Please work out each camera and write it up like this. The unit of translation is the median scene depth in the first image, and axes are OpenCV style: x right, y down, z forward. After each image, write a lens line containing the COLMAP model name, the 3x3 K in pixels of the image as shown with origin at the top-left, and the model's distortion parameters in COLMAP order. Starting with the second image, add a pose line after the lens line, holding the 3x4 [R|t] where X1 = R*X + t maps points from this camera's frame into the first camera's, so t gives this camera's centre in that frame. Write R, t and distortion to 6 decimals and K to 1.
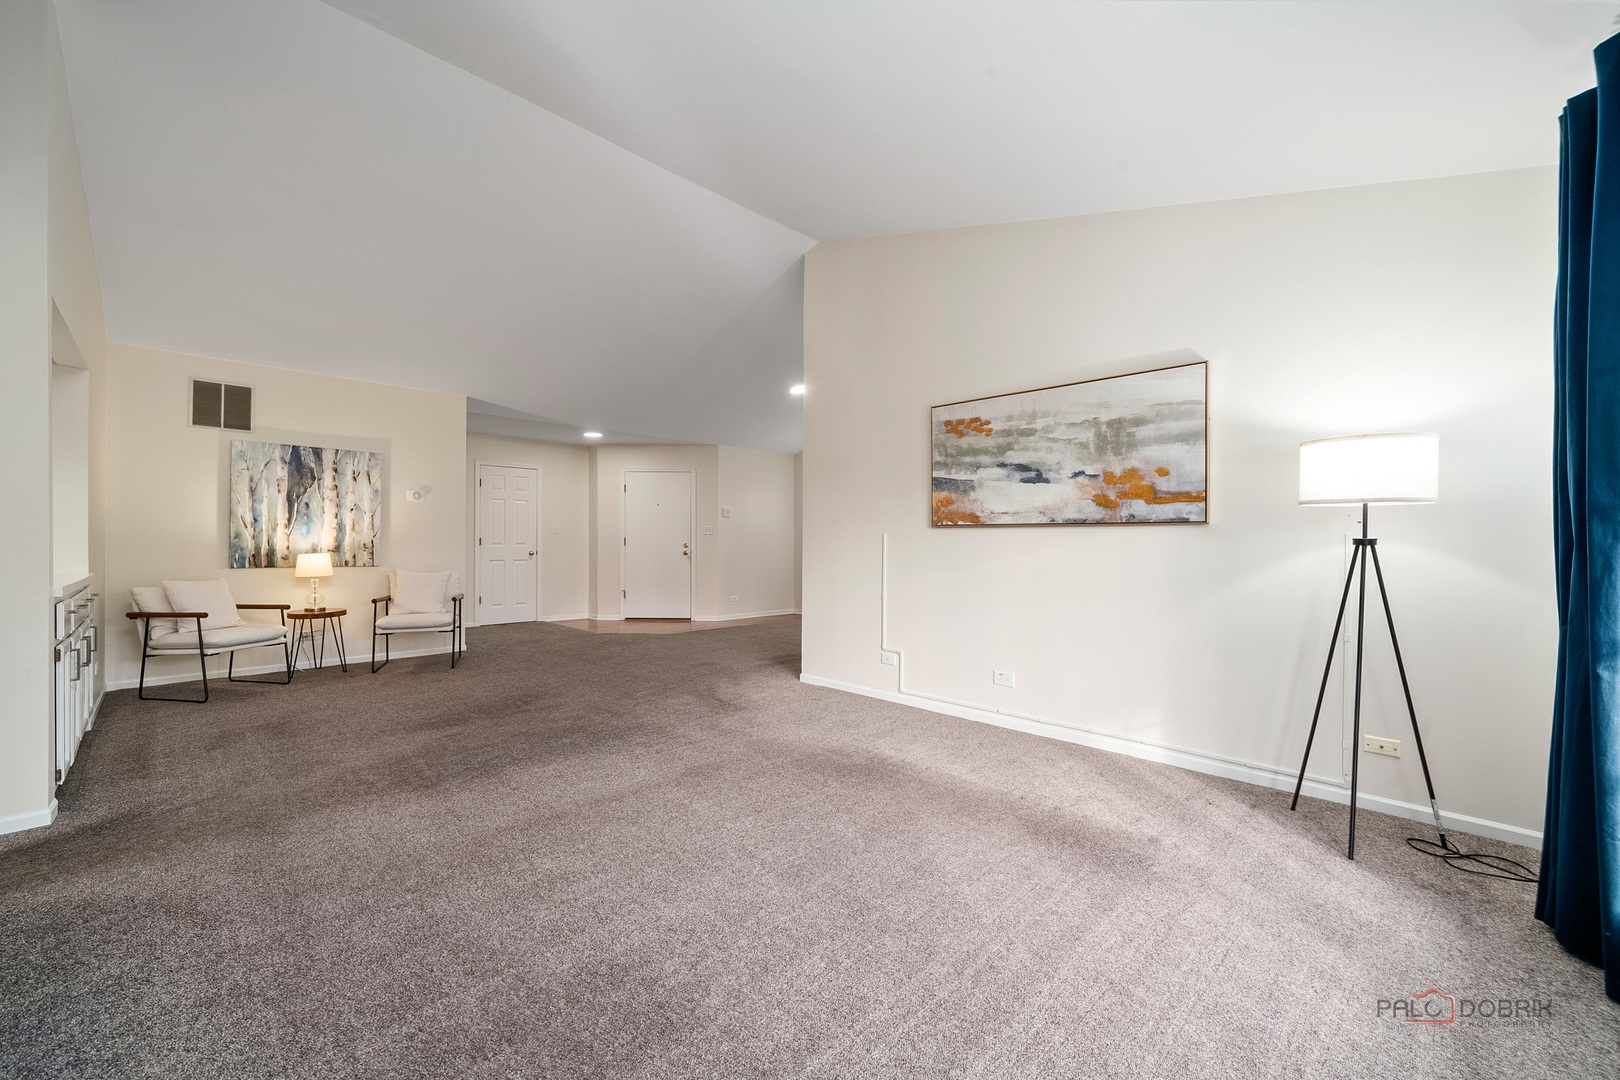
lens RADIAL K [[649.7, 0, 799.6], [0, 649.7, 537.6], [0, 0, 1]] dist [-0.000164, 0.000077]
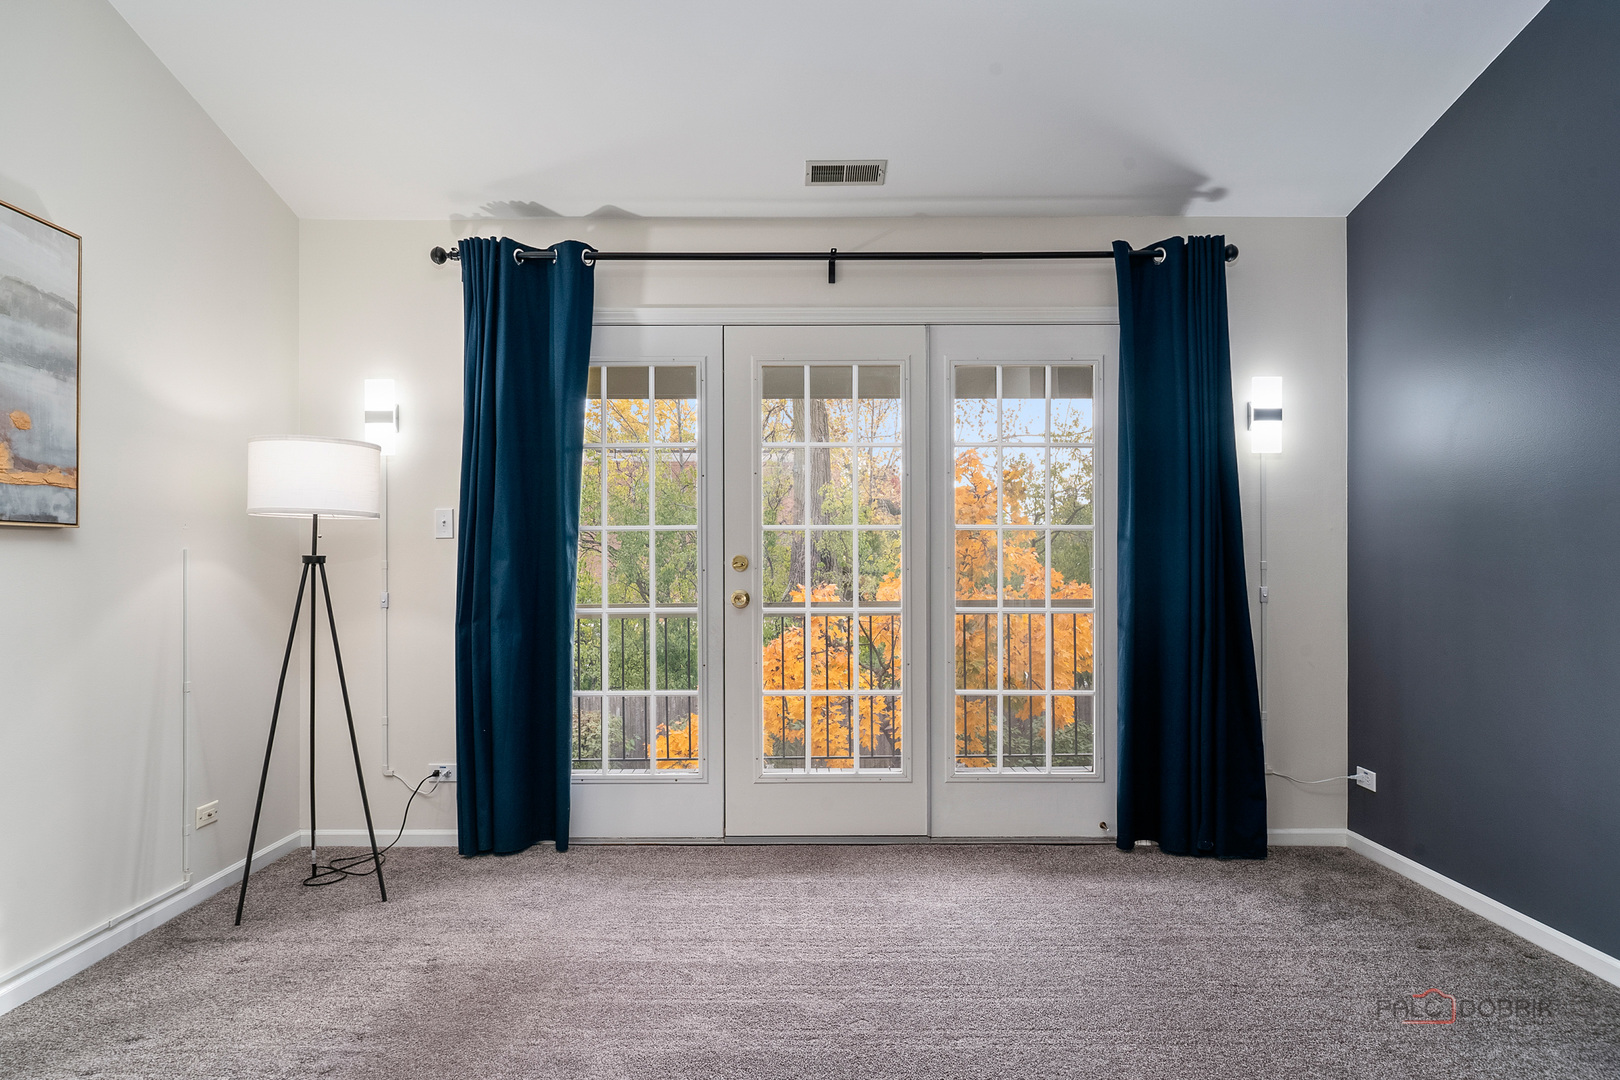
lens RADIAL K [[1071.8, 0, 808.8], [0, 1071.8, 559.5], [0, 0, 1]] dist [-0.000659, 0.000791]
pose [[-0.735337, -0.008276, 0.677651, -0.545478], [-0.008270, 0.999961, 0.003238, -0.003286], [-0.677652, -0.003223, -0.735376, 1.483939]]
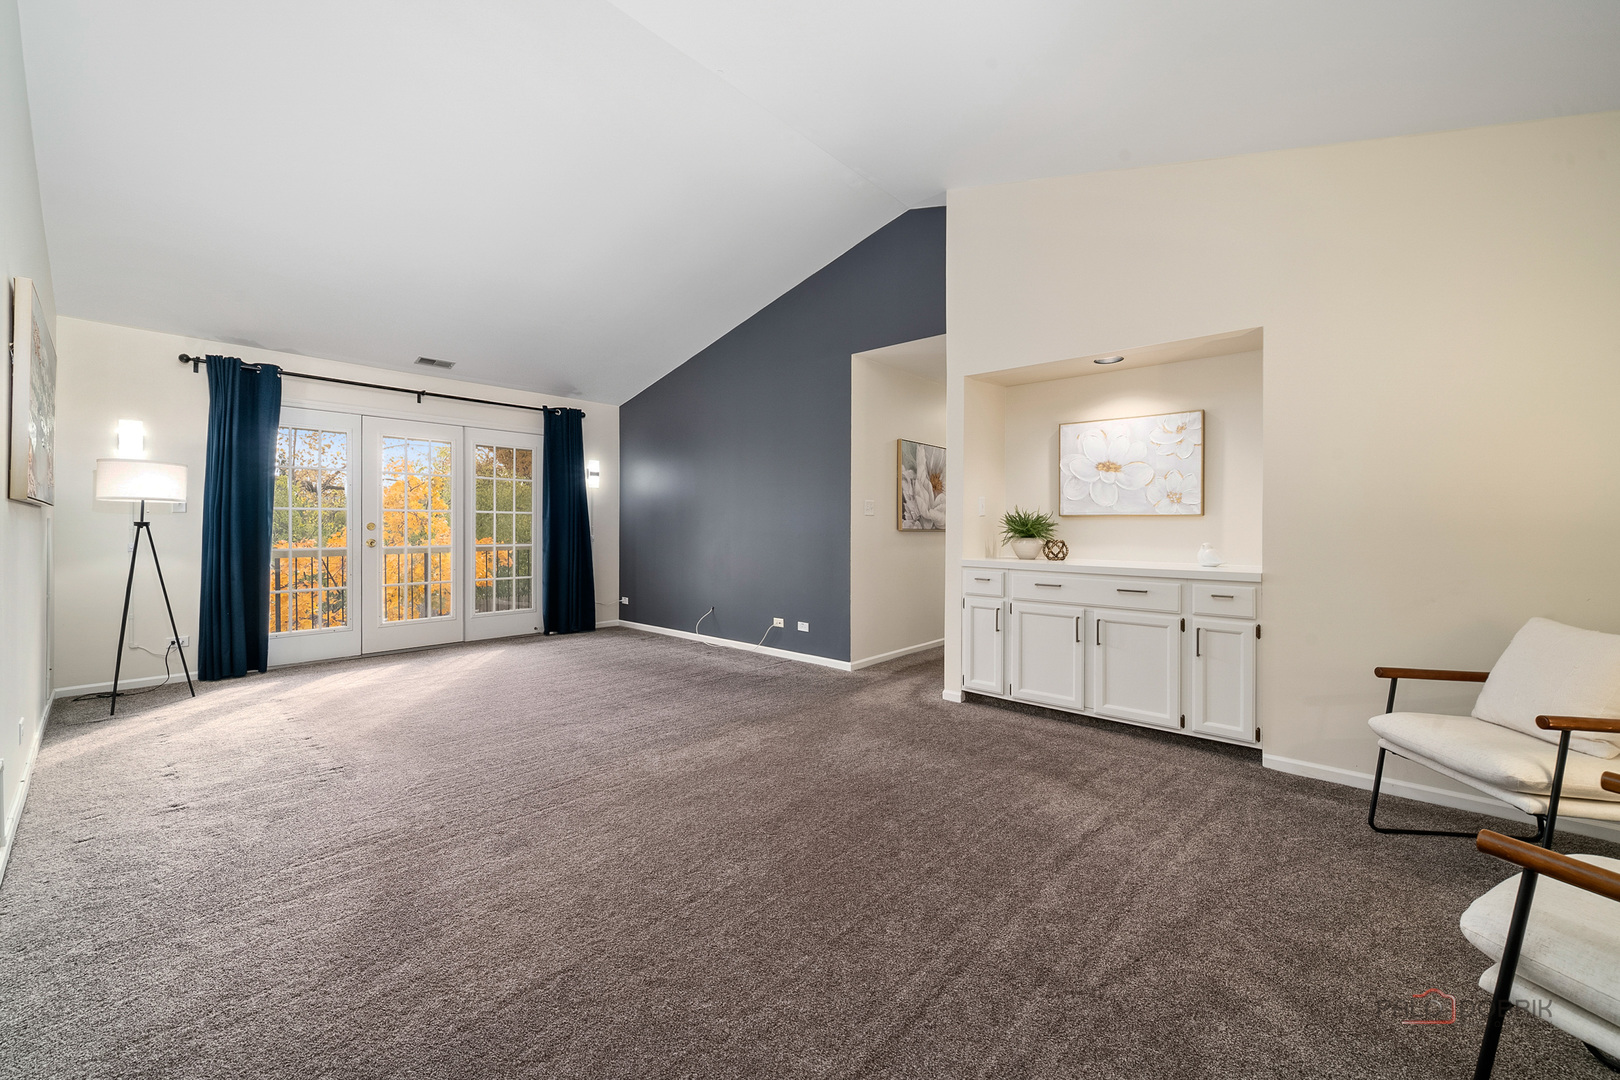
lens RADIAL K [[649.7, 0, 799.6], [0, 649.7, 537.6], [0, 0, 1]] dist [-0.000164, 0.000077]
pose [[-0.996881, -0.008791, -0.078430, -0.605158], [-0.009839, 0.999867, 0.012989, 0.002991], [0.078306, 0.013721, -0.996835, 2.552326]]
